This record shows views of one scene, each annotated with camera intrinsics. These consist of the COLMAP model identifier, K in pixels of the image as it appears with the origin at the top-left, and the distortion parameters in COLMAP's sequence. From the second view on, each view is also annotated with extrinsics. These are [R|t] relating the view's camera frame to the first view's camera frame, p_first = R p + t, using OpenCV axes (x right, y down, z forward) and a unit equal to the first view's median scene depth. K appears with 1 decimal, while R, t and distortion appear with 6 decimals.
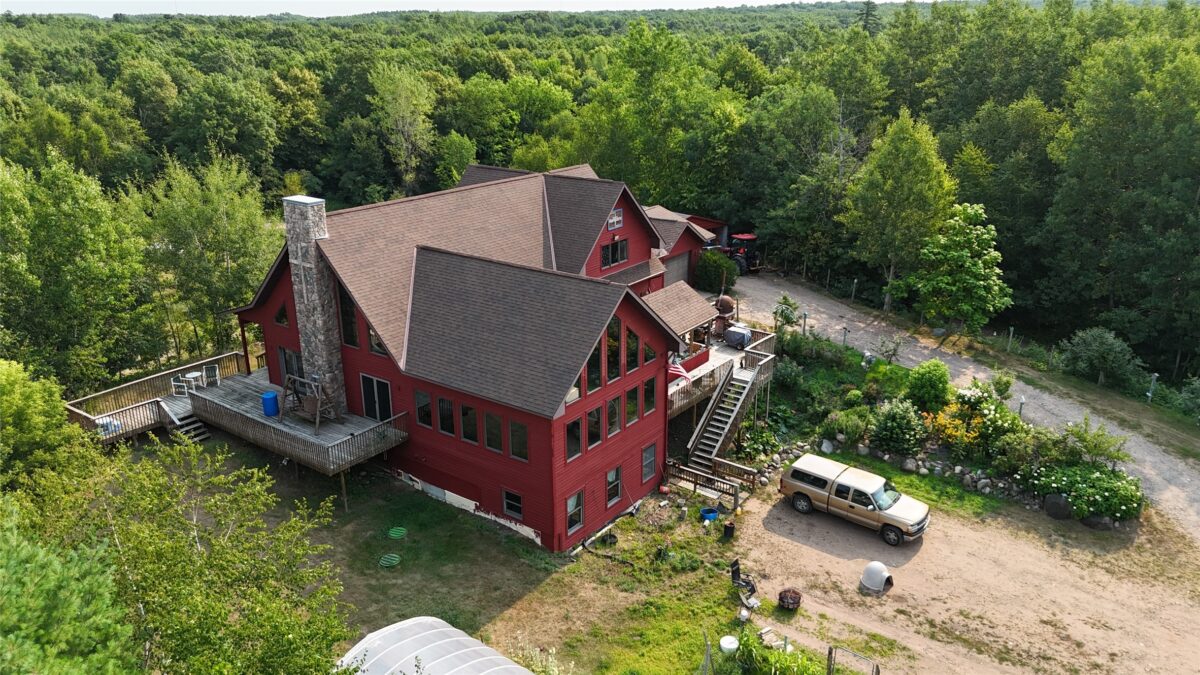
lens RADIAL K [[895.7, 0, 603.5], [0, 895.7, 328.9], [0, 0, 1]] dist [0.087176, -0.097050]
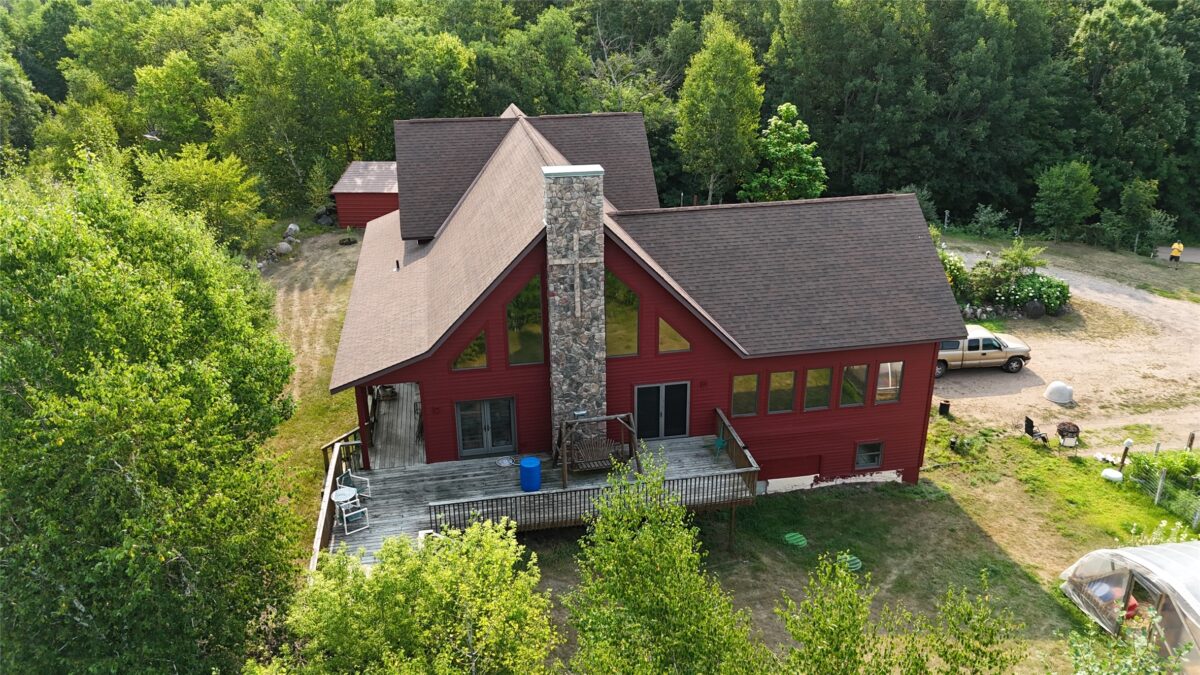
lens RADIAL K [[895.7, 0, 603.5], [0, 895.7, 328.9], [0, 0, 1]] dist [0.087176, -0.097050]
pose [[0.677211, -0.274379, 0.682716, -0.847999], [0.238941, 0.959590, 0.148639, -0.125623], [-0.695911, 0.062469, 0.715406, 0.504148]]
